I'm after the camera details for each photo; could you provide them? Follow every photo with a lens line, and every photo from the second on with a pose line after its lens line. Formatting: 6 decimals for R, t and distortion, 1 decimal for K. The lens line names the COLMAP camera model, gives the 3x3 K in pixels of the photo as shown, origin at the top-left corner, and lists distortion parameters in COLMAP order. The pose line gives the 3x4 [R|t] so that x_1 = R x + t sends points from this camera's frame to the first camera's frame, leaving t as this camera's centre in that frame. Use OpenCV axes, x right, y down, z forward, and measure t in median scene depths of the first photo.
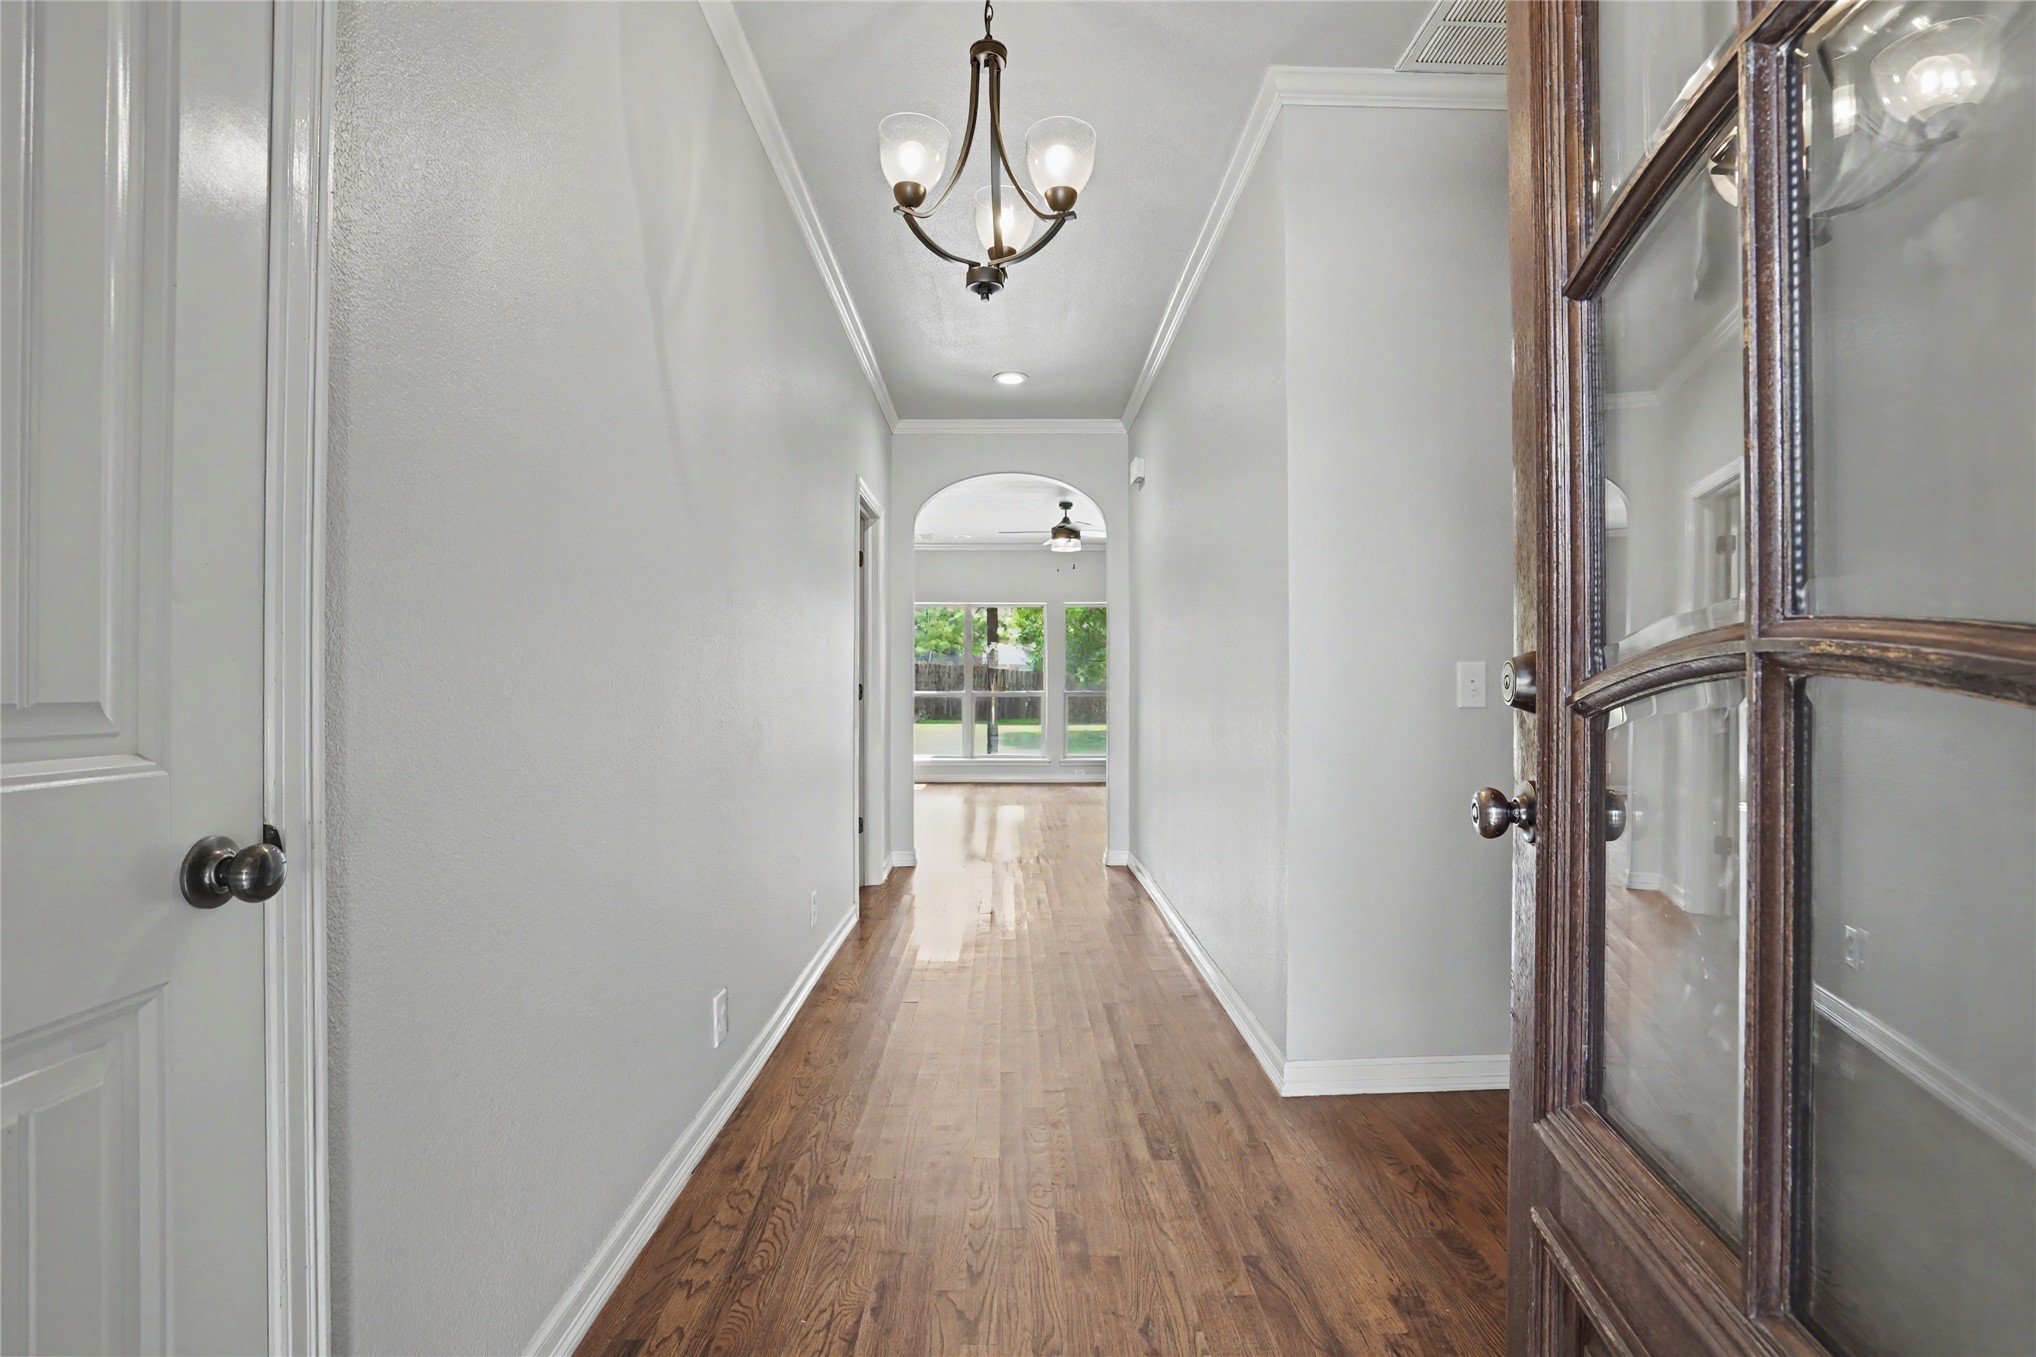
lens RADIAL K [[985.3, 0, 1018.0], [0, 985.3, 678.5], [0, 0, 1]] dist [-0.064980, 0.024504]
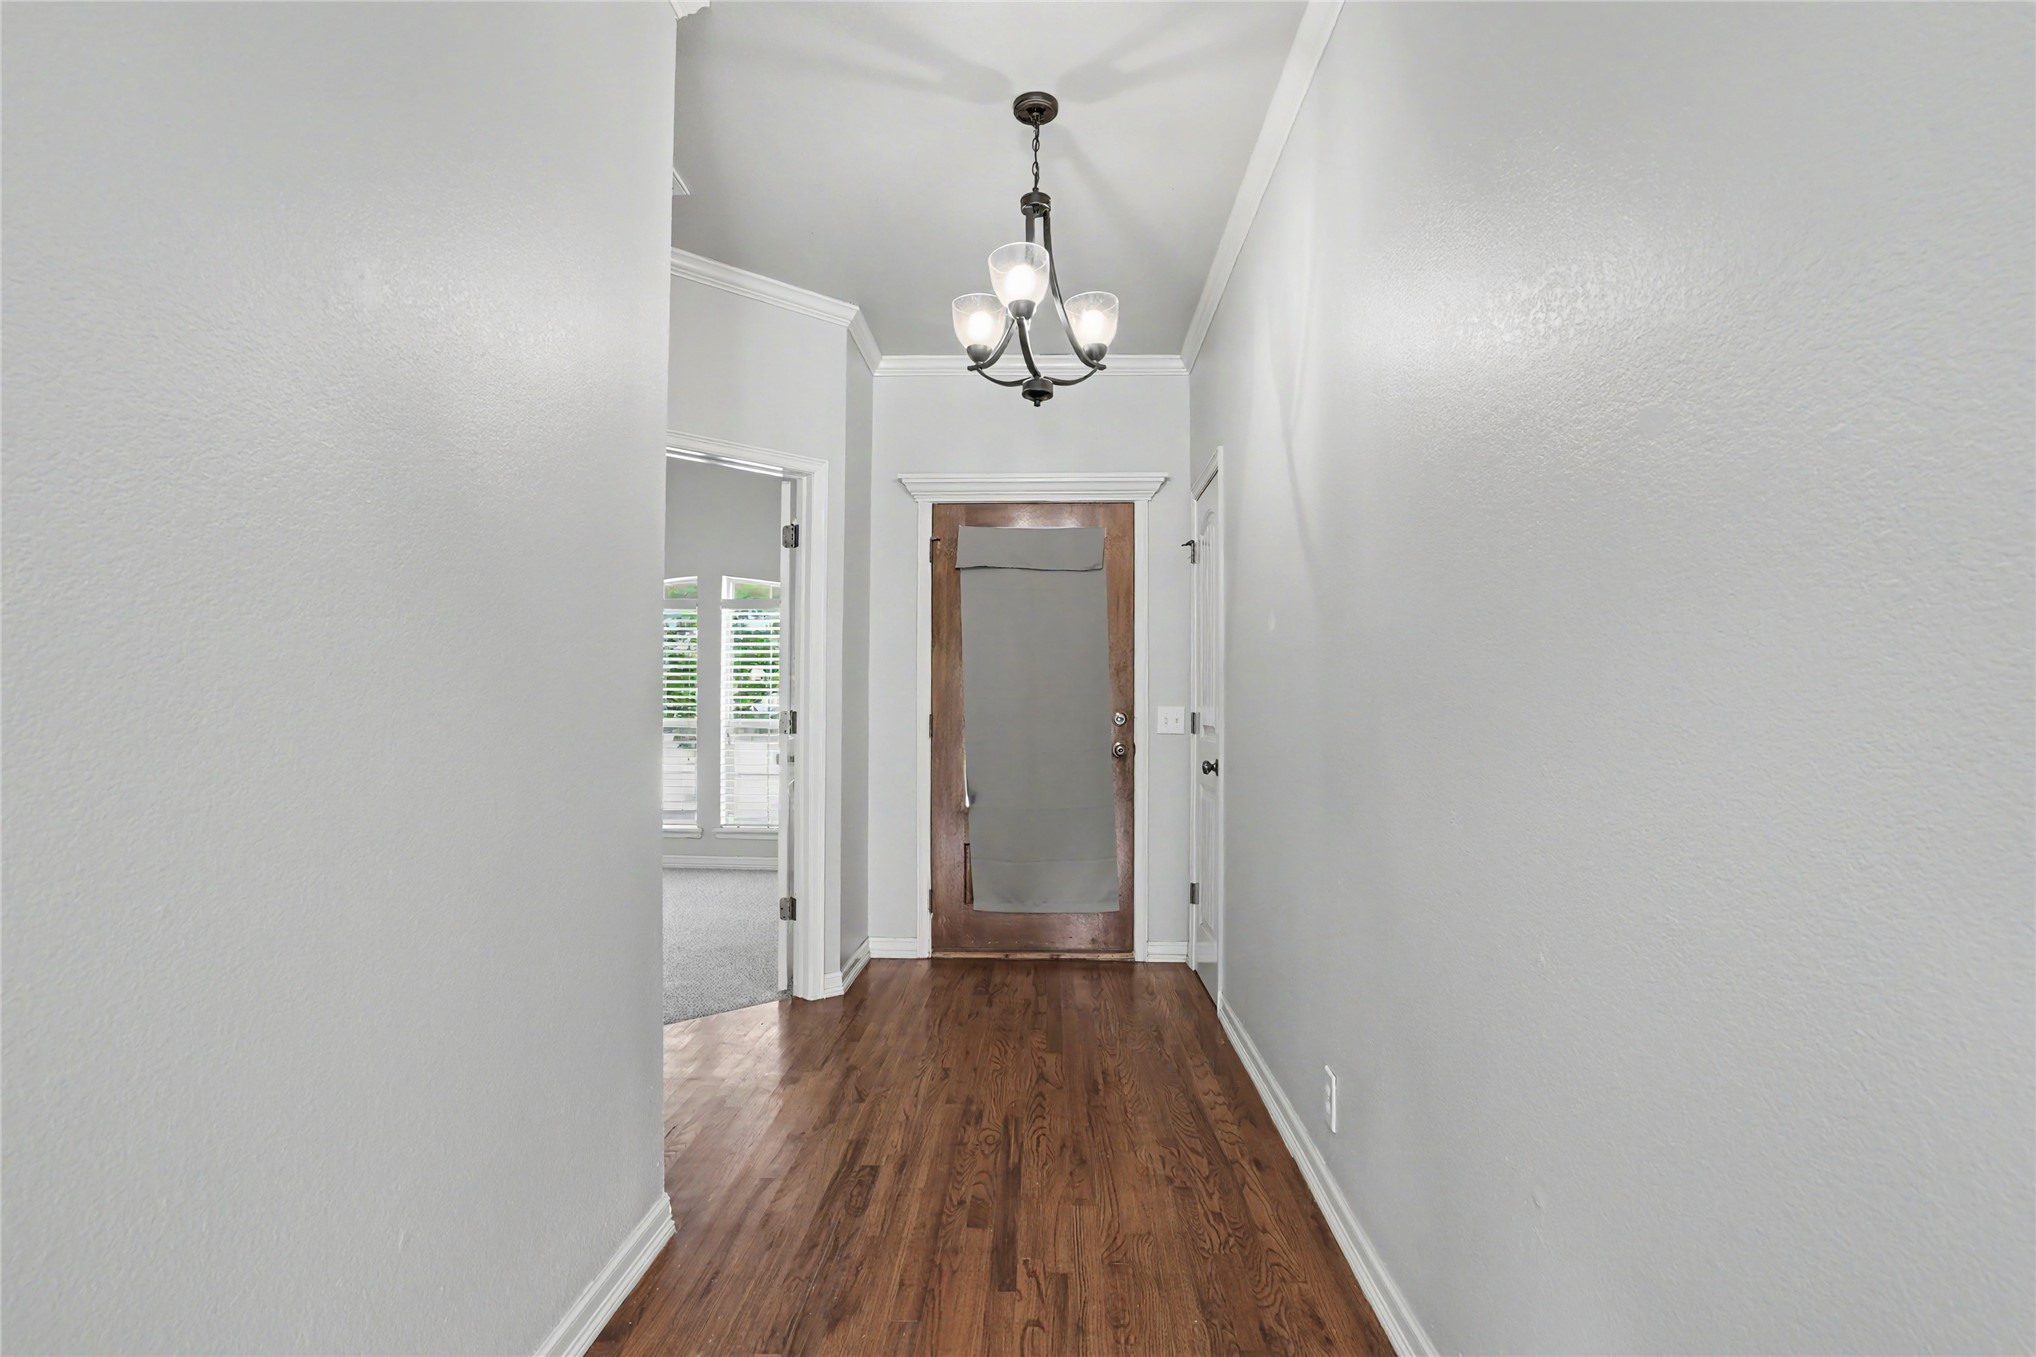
lens RADIAL K [[985.3, 0, 1018.0], [0, 985.3, 678.5], [0, 0, 1]] dist [-0.064980, 0.024504]
pose [[-0.999190, -0.002709, 0.040153, -0.059306], [-0.004510, 0.998984, -0.044830, 0.002046], [-0.039990, -0.044975, -0.998187, 2.197027]]
